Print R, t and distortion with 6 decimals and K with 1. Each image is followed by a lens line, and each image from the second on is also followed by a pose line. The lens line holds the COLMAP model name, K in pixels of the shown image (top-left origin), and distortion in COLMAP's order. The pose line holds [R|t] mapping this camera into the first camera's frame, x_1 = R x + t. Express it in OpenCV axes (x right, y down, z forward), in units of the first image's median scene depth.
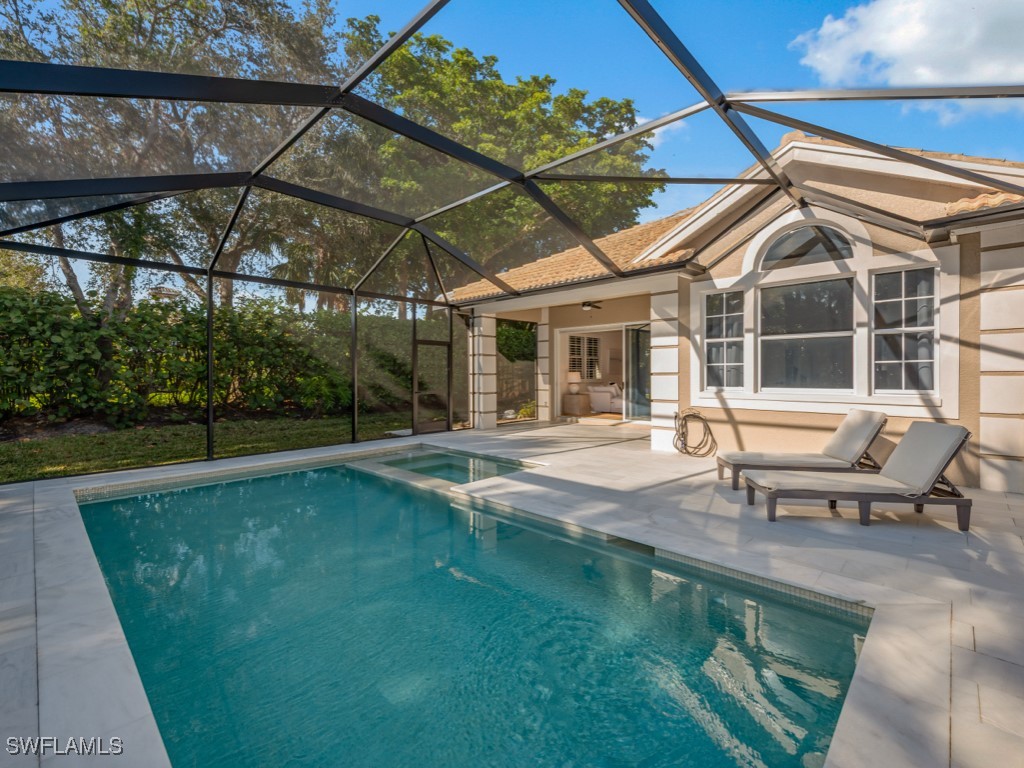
lens RADIAL K [[453.3, 0, 512.0], [0, 453.3, 384.0], [0, 0, 1]] dist [0.017340, 0.000011]
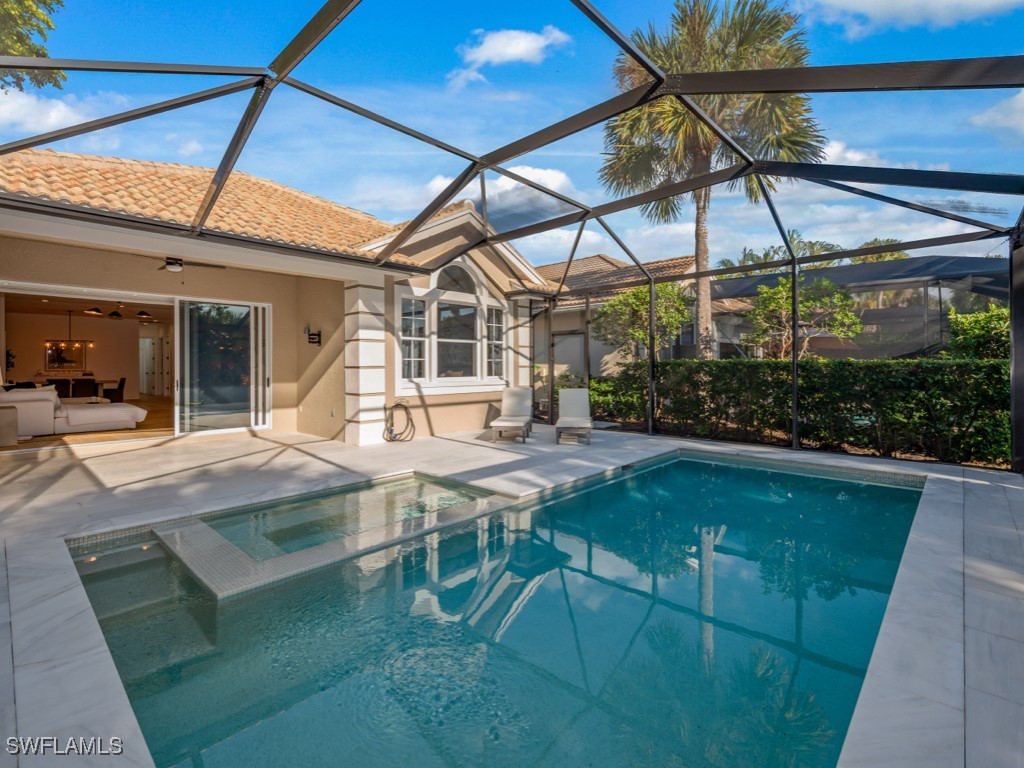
lens RADIAL K [[476.7, 0, 514.4], [0, 476.7, 375.2], [0, 0, 1]] dist [0.013355, -0.000148]
pose [[-0.016083, -0.015142, 0.999756, -0.804434], [0.029187, 0.999452, 0.015607, -0.013213], [-0.999445, 0.029431, -0.015632, 0.774134]]
